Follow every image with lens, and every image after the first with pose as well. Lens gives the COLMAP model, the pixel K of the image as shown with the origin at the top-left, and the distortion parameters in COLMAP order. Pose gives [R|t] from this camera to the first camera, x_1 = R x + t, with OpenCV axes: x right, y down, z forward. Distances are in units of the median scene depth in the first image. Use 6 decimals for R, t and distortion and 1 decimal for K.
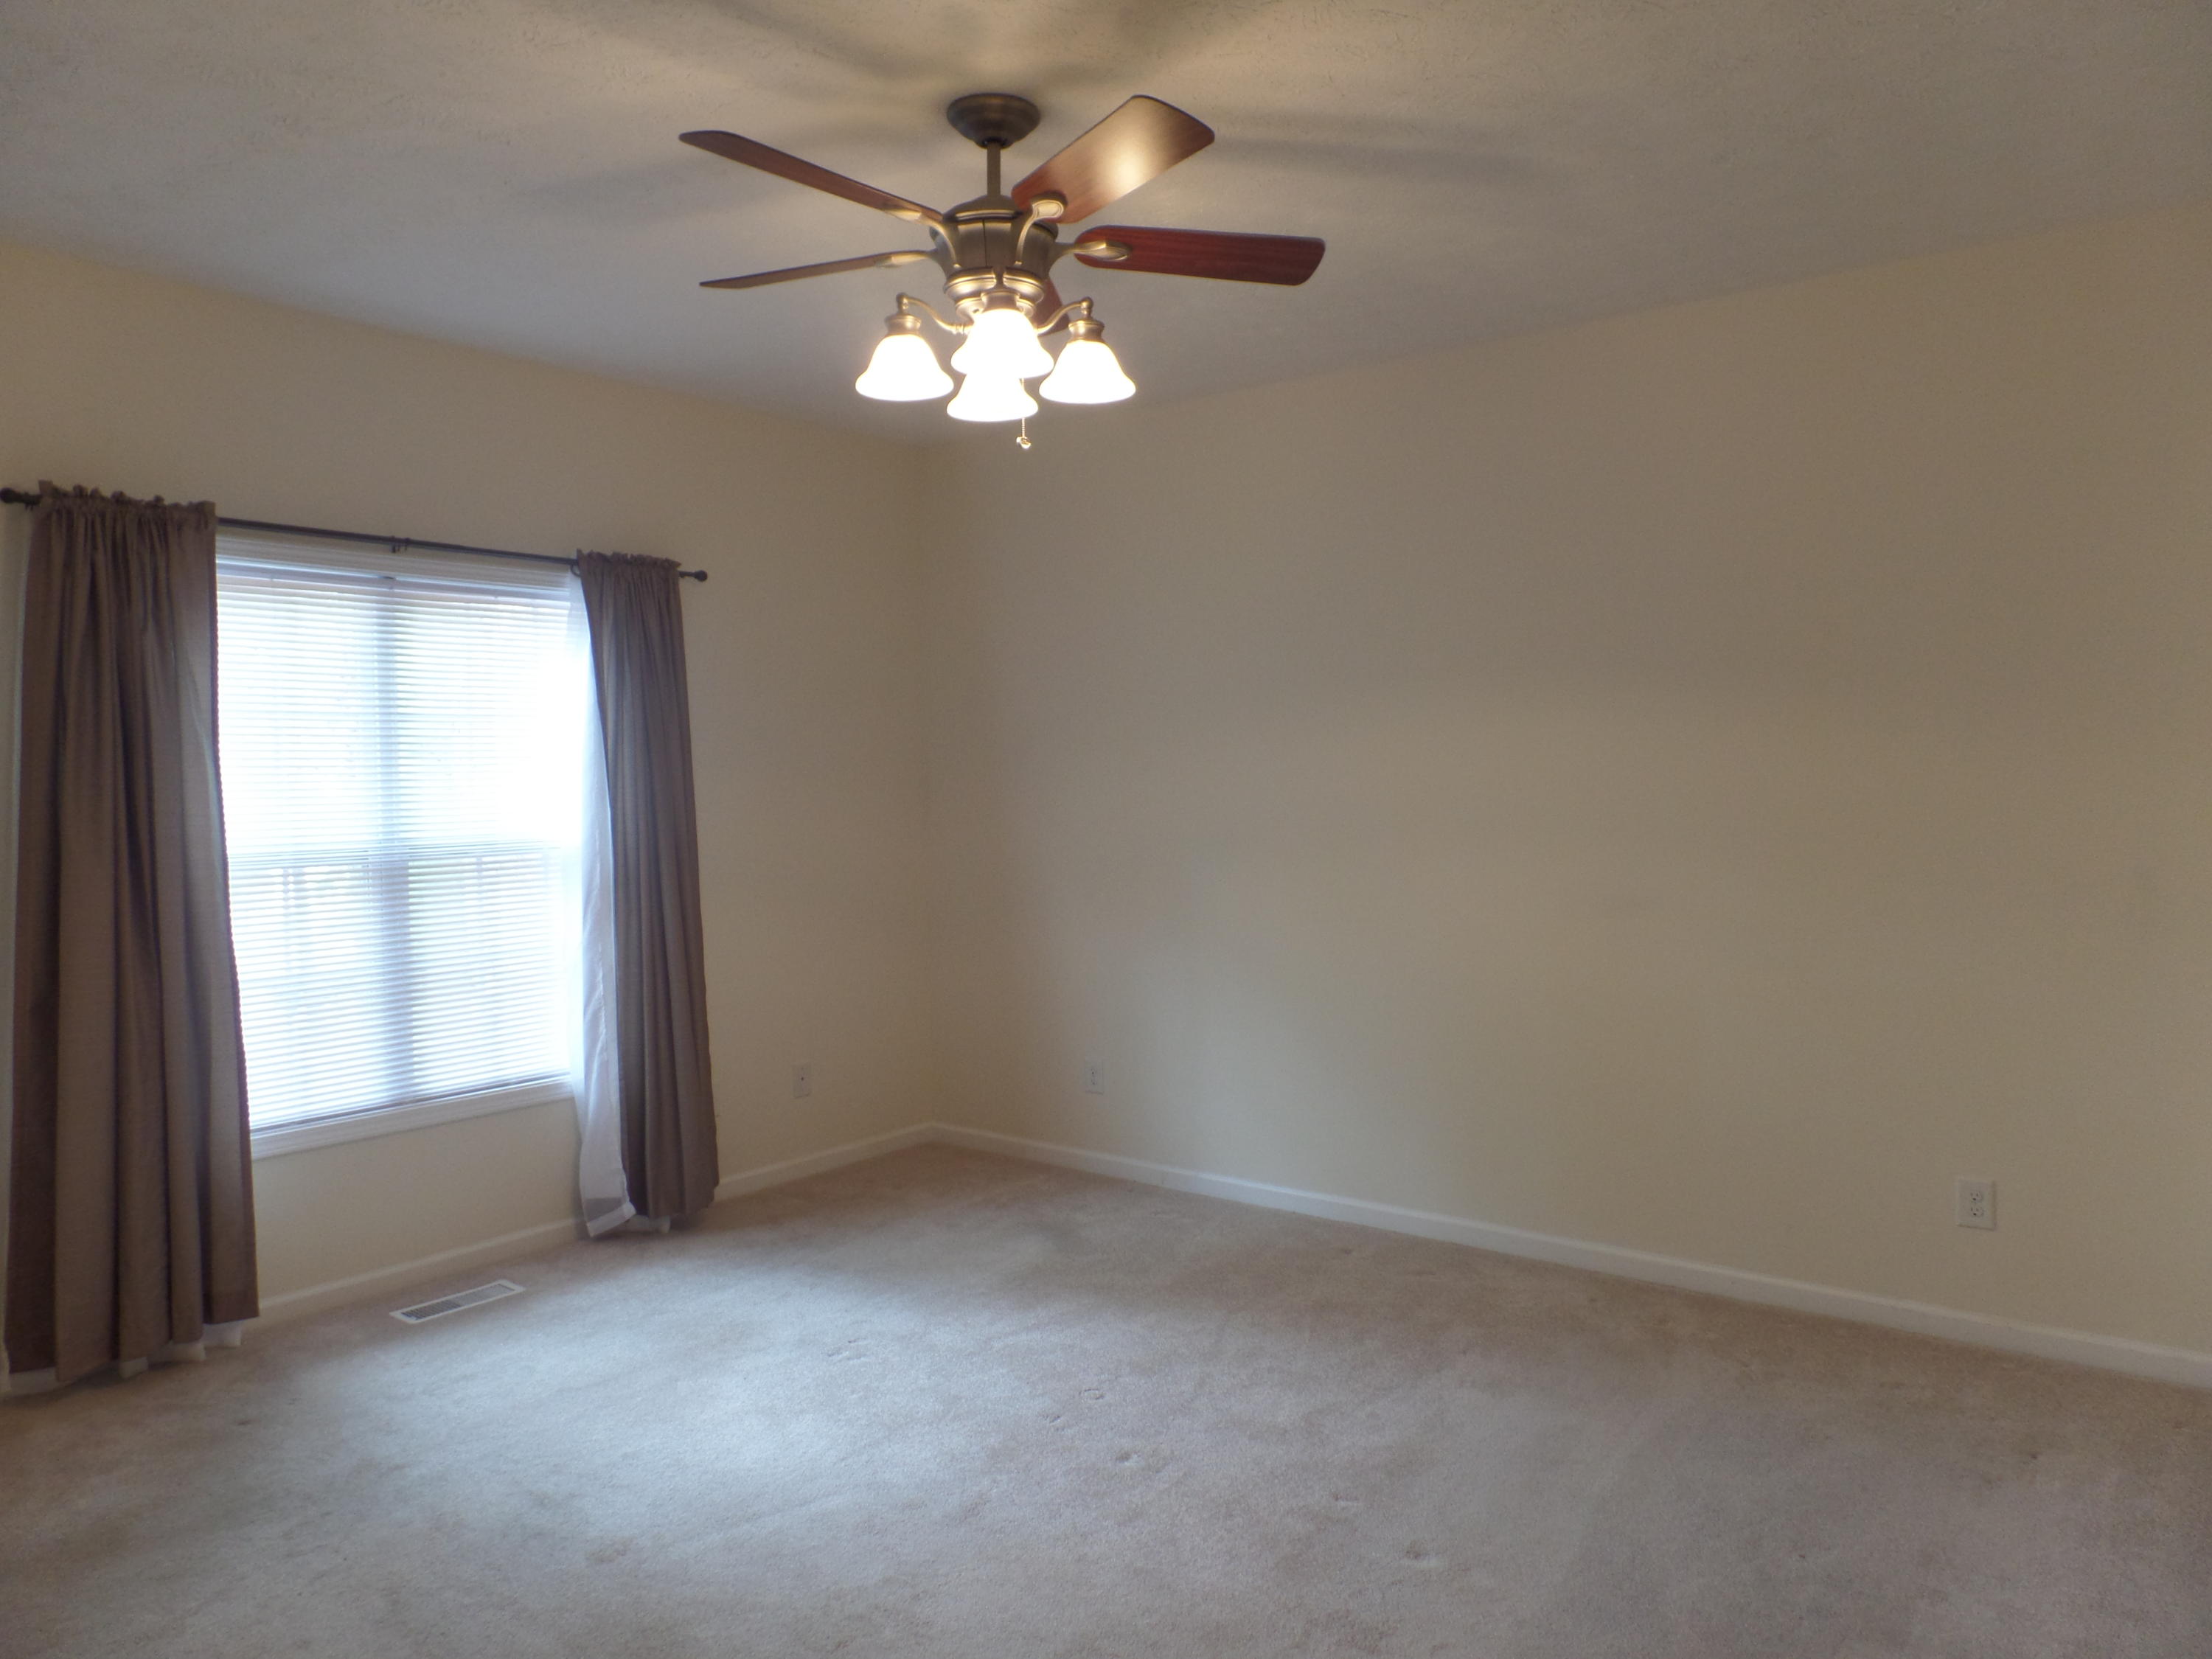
lens RADIAL K [[1520.1, 0, 1108.7], [0, 1520.1, 827.0], [0, 0, 1]] dist [-0.018699, 0.014722]
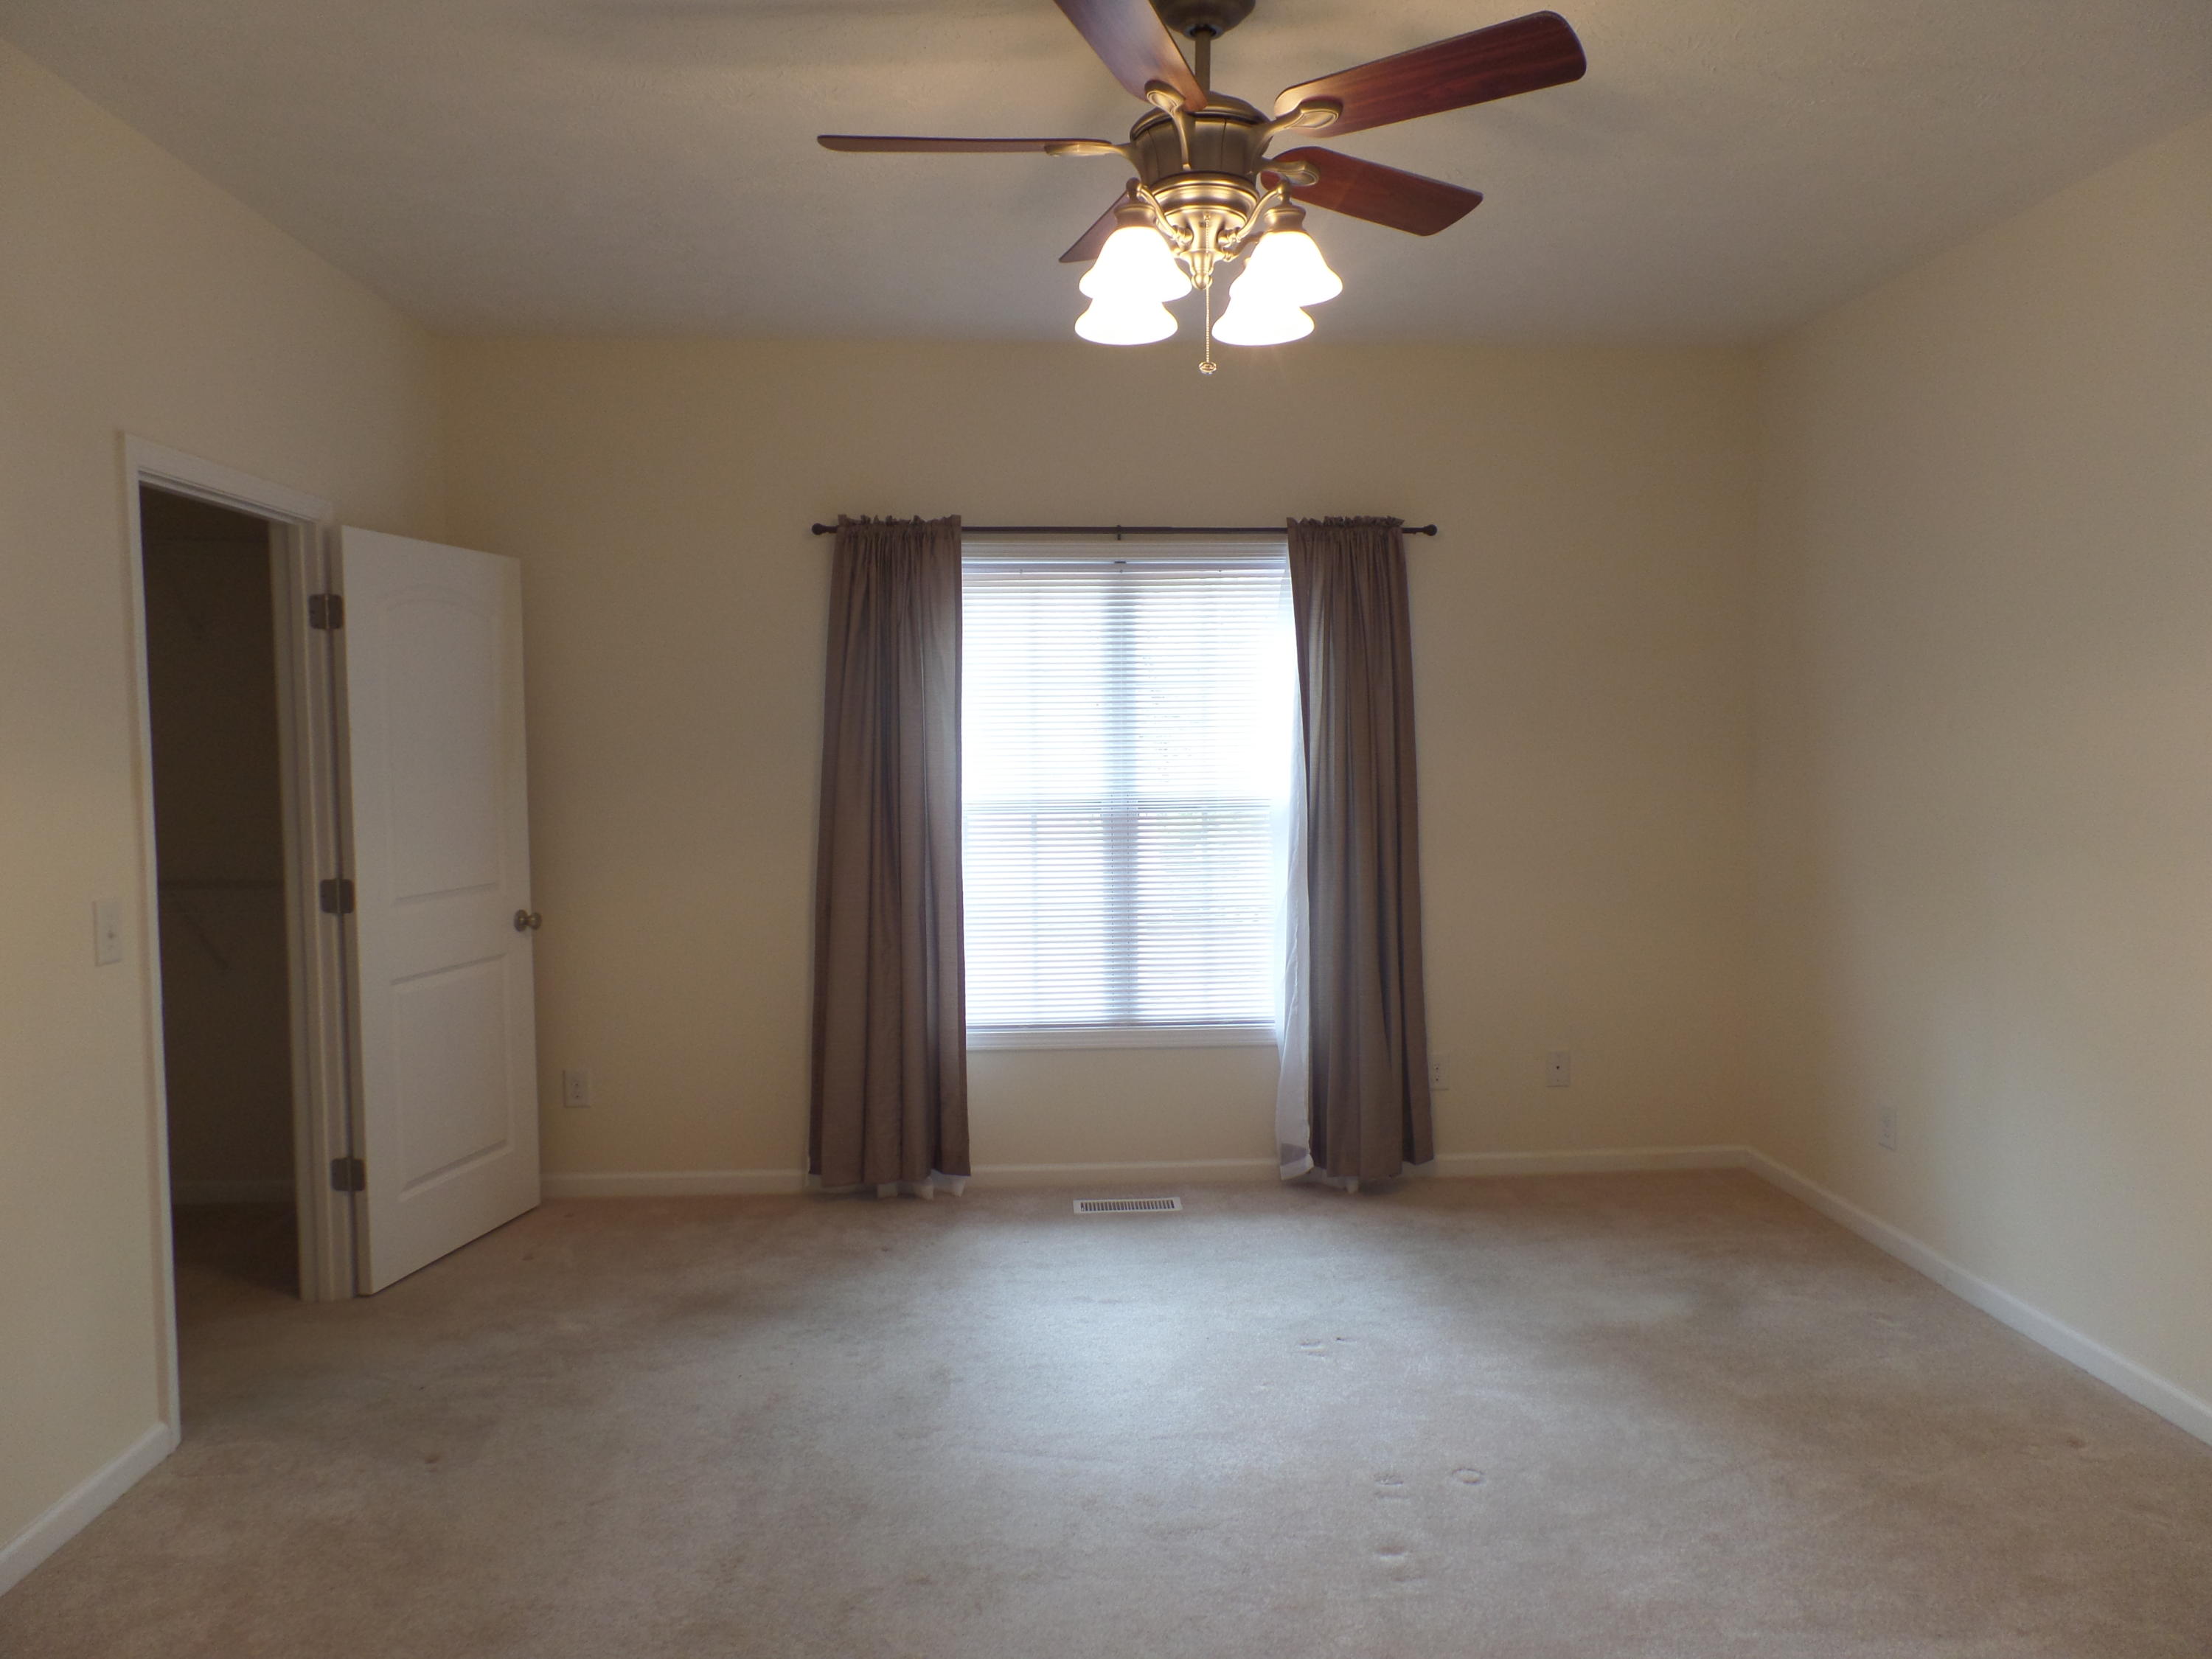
lens RADIAL K [[1520.1, 0, 1105.6], [0, 1520.1, 830.1], [0, 0, 1]] dist [-0.018699, 0.014722]
pose [[0.659264, 0.049597, -0.750274, 0.382351], [-0.026466, 0.998734, 0.042766, -0.012617], [0.751445, -0.008337, 0.659743, 0.240559]]
